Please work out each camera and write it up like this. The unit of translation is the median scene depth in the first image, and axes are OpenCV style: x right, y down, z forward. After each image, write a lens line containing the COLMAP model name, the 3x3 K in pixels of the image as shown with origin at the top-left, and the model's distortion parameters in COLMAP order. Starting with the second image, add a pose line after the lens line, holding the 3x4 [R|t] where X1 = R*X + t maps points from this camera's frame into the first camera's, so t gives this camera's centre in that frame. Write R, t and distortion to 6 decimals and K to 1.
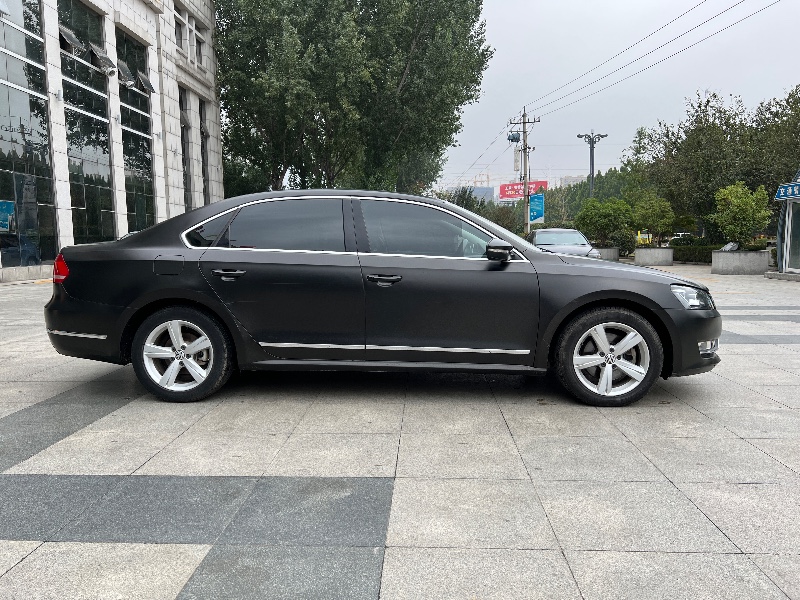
lens RADIAL K [[604.7, 0, 397.7], [0, 604.7, 301.4], [0, 0, 1]] dist [0.052845, -0.053653]
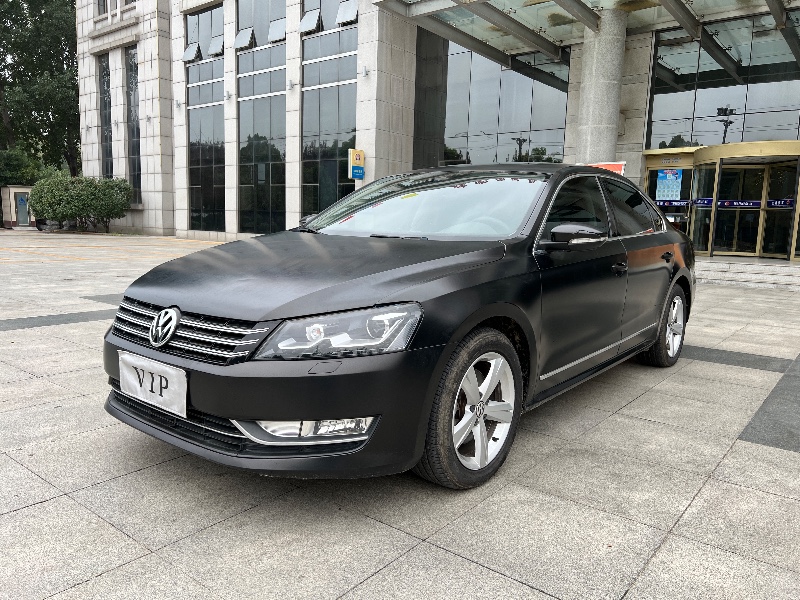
lens RADIAL K [[604.7, 0, 395.0], [0, 604.7, 296.4], [0, 0, 1]] dist [0.052845, -0.053653]
pose [[-0.584157, 0.096188, -0.805921, 0.115745], [-0.102454, 0.976271, 0.190782, -0.021855], [0.805148, 0.194016, -0.560441, 0.213104]]
